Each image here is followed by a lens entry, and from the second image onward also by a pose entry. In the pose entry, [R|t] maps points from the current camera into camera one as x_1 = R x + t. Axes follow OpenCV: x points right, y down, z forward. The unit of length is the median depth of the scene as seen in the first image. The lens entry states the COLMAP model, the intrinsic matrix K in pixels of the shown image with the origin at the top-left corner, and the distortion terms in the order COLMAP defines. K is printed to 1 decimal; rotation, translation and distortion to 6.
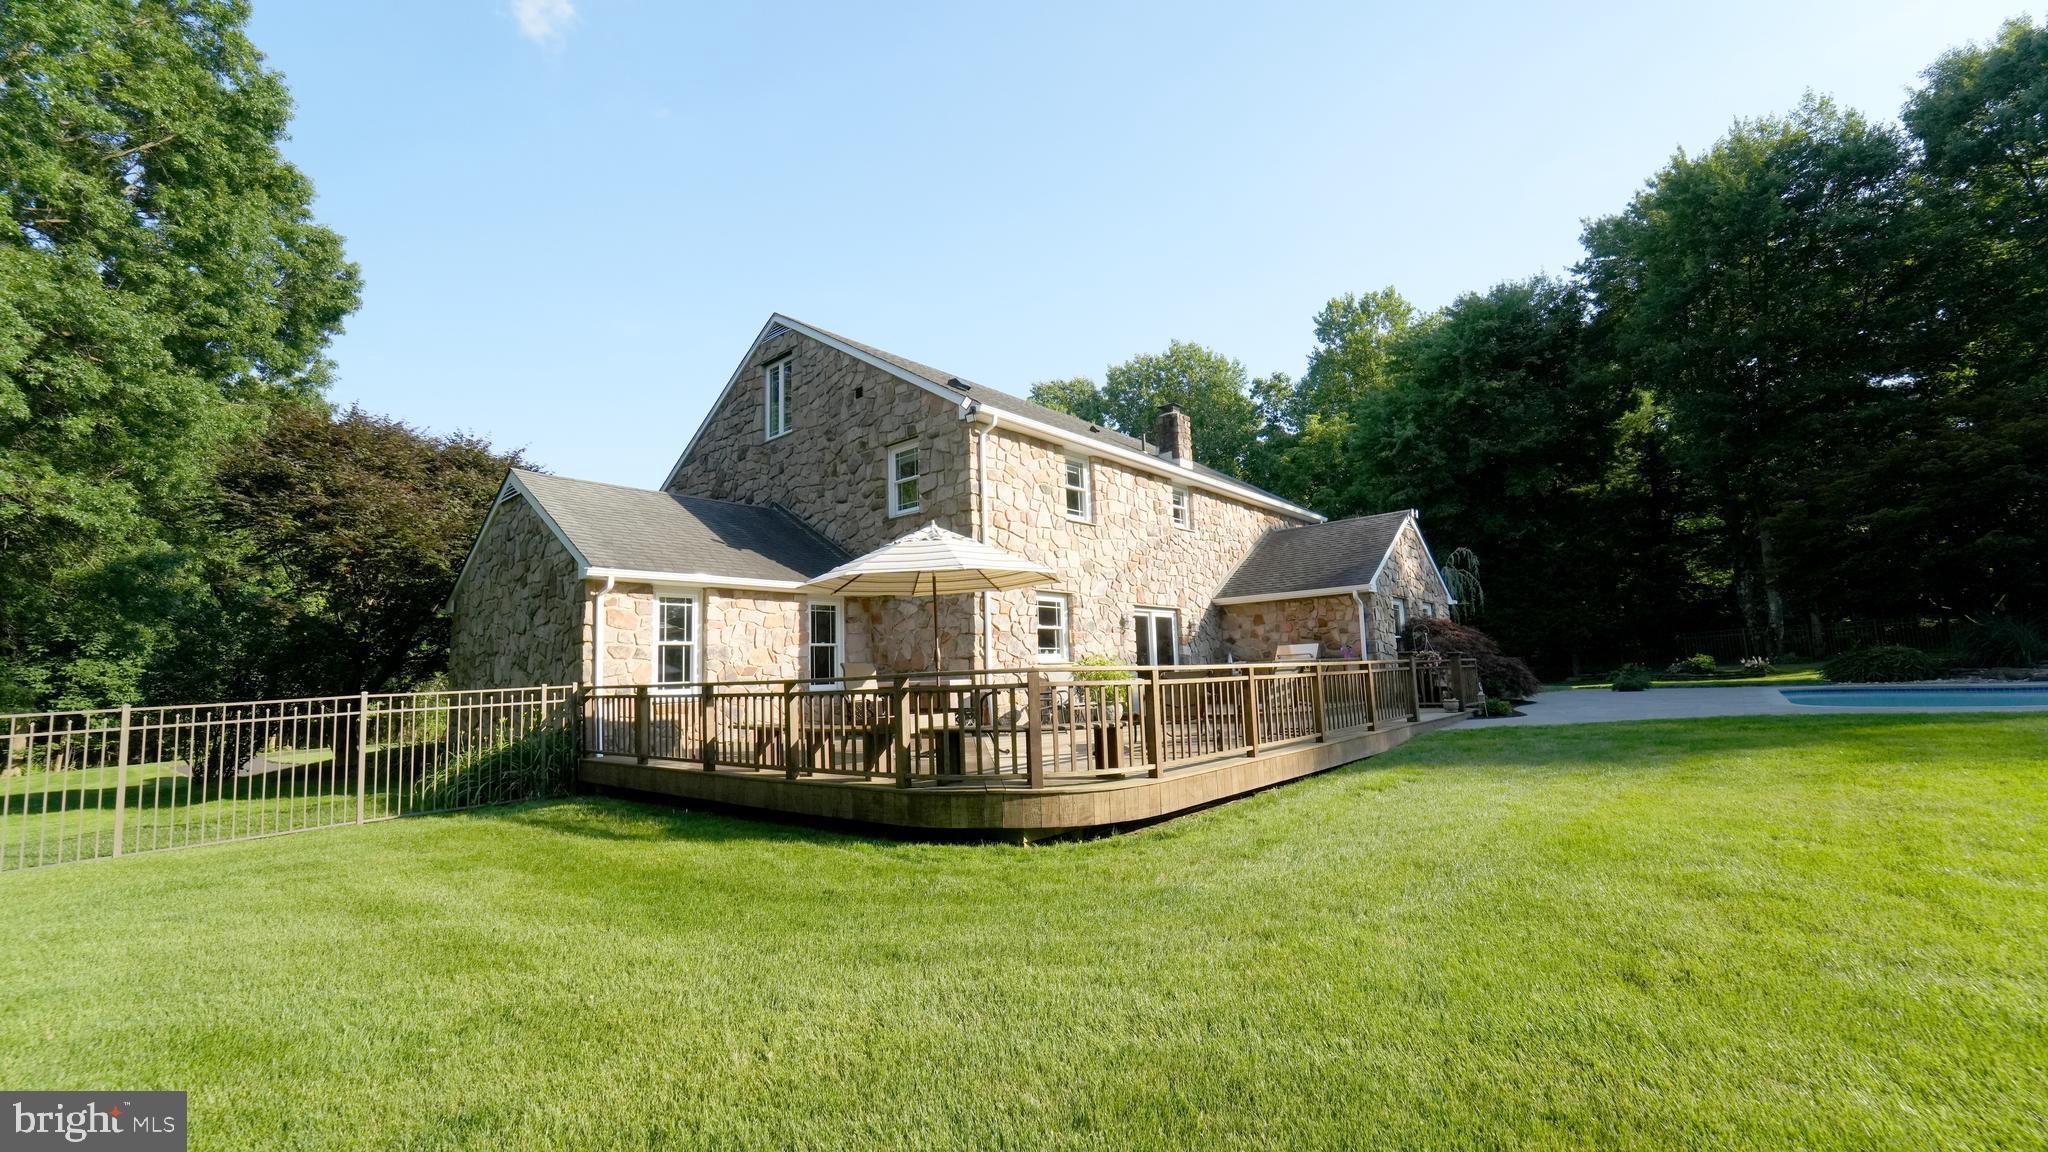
lens RADIAL K [[827.1, 0, 1019.3], [0, 827.1, 570.2], [0, 0, 1]] dist [-0.023387, -0.000435]
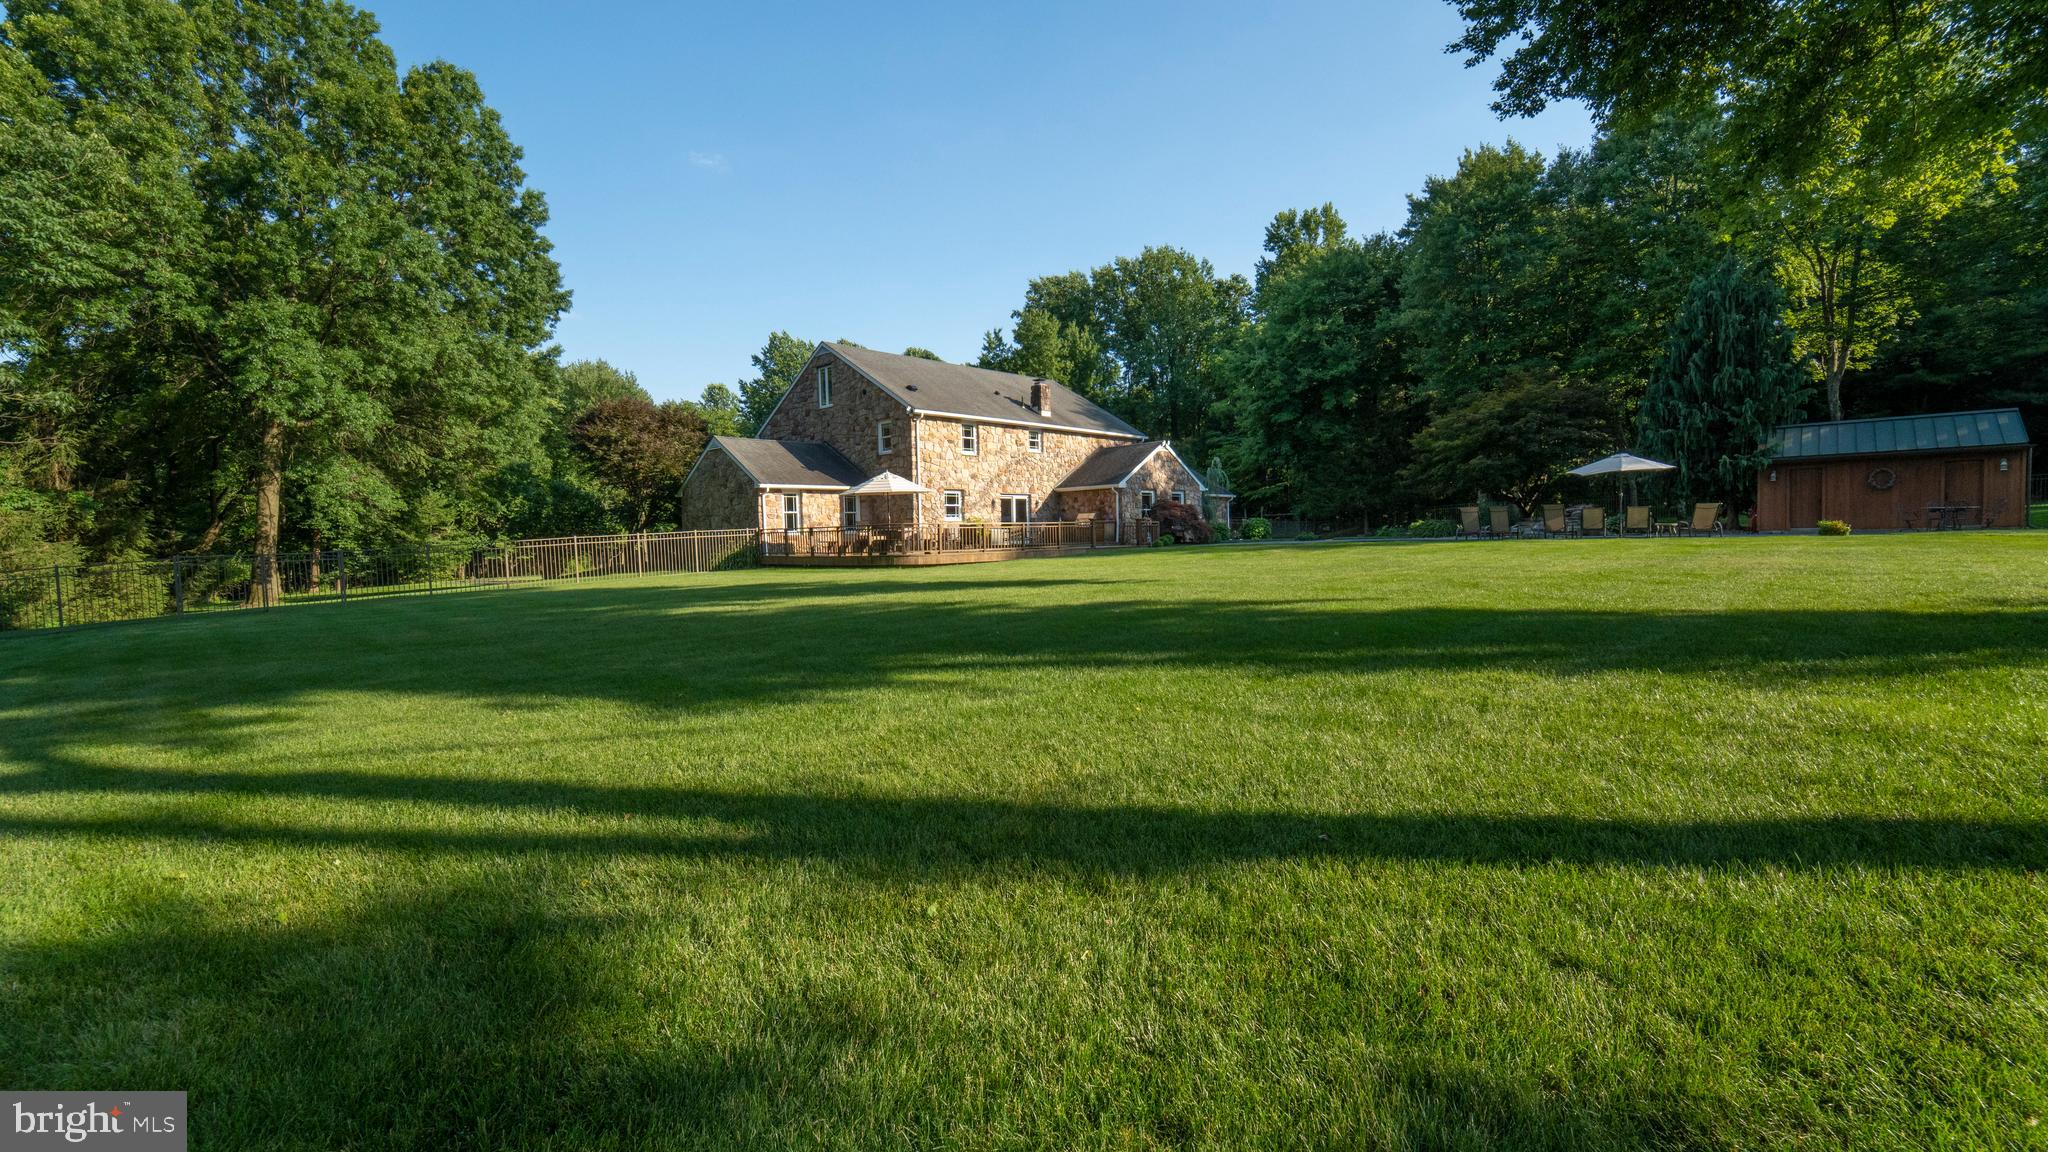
lens RADIAL K [[844.0, 0, 1017.2], [0, 844.0, 571.5], [0, 0, 1]] dist [-0.023611, -0.000128]
pose [[0.998736, 0.012394, -0.048717, 0.296598], [-0.003787, 0.984926, 0.172935, -0.135310], [0.050126, -0.172532, 0.983728, -1.138423]]
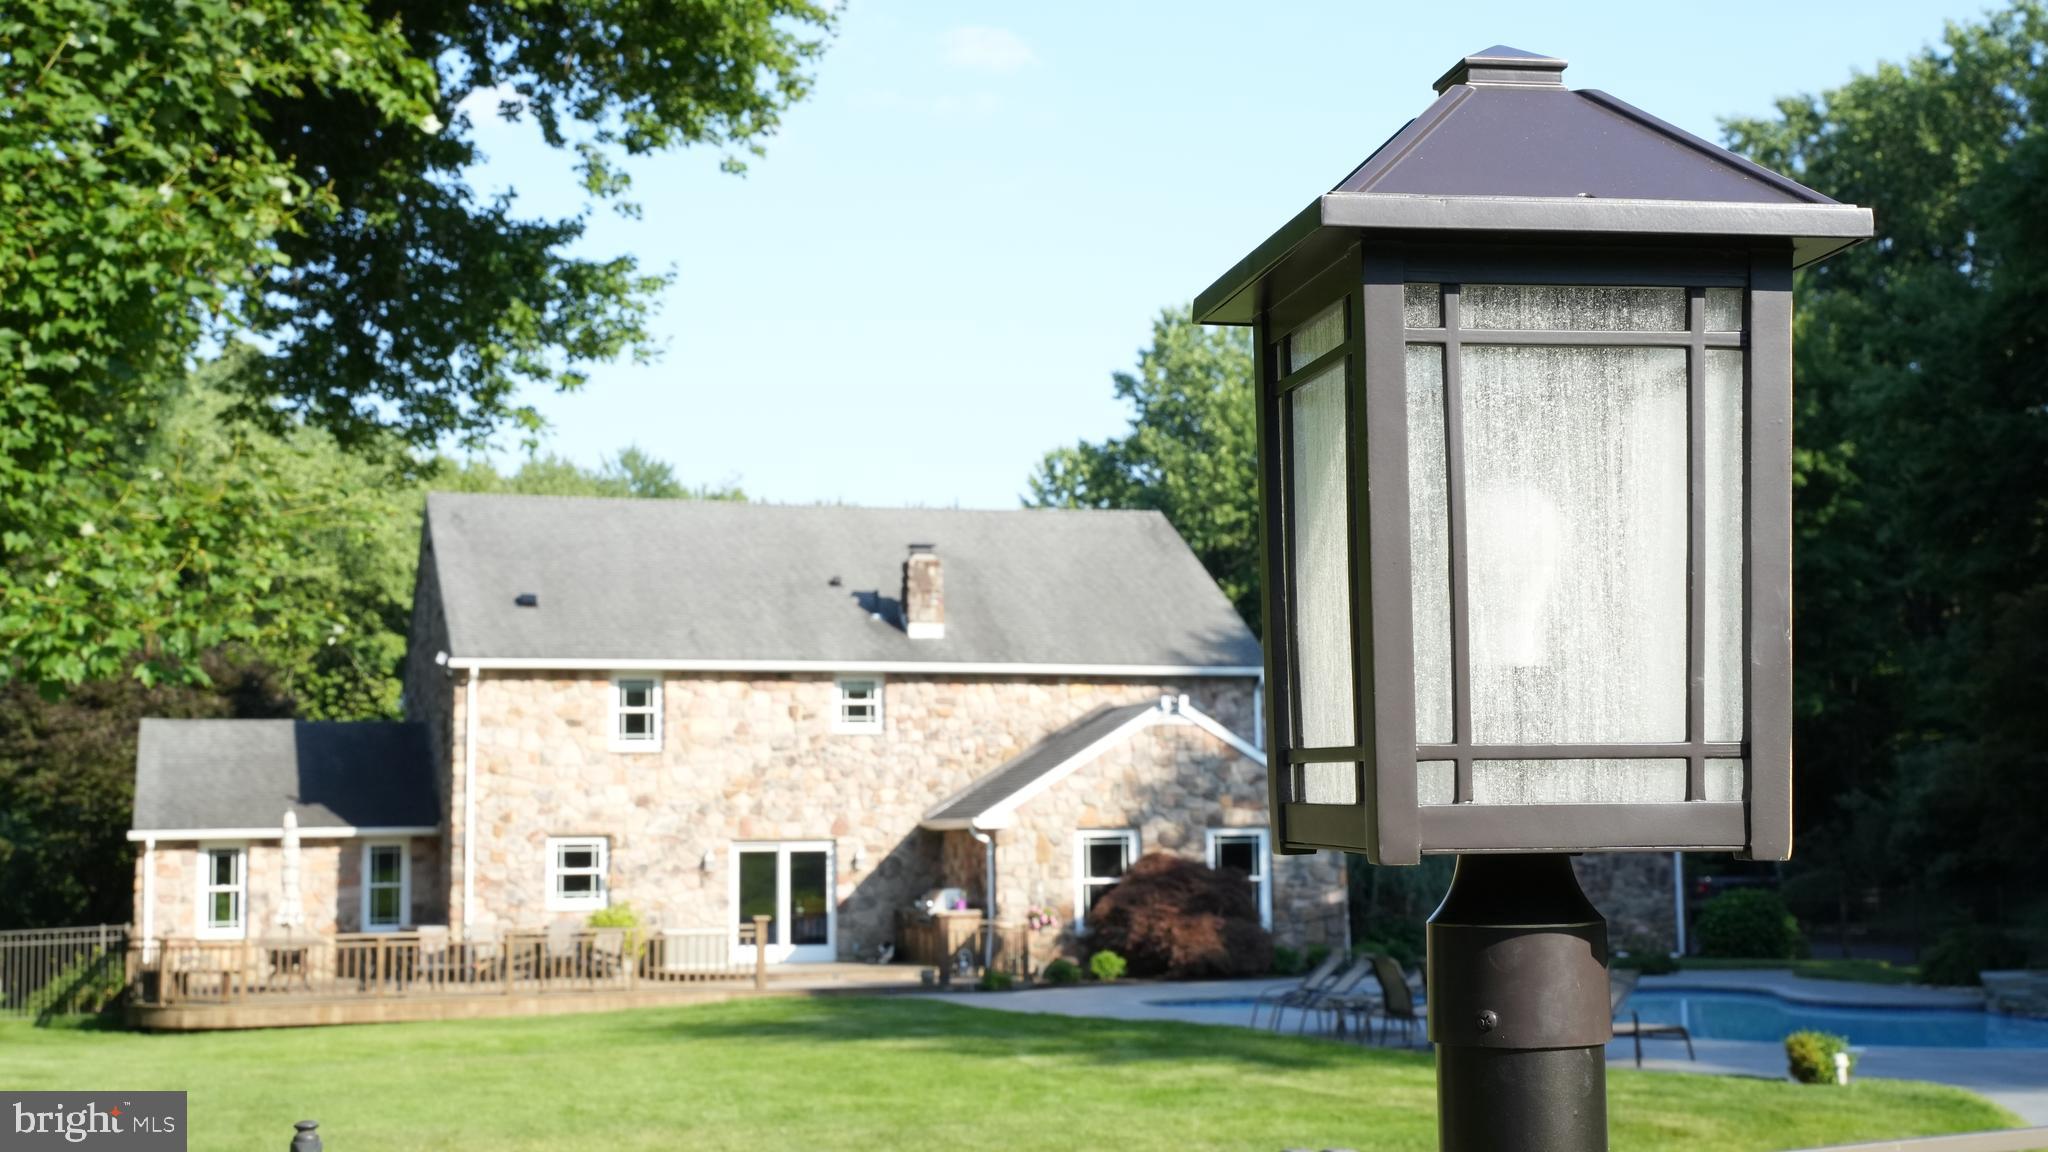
lens RADIAL K [[2751.6, 0, 1024.0], [0, 2751.6, 576.0], [0, 0, 1]] dist [0.109354, -0.023390]
pose [[0.844475, -0.030695, -0.534714, 1.987152], [0.051580, 0.998377, 0.024149, -0.291353], [0.533105, -0.047974, 0.844688, -1.258269]]
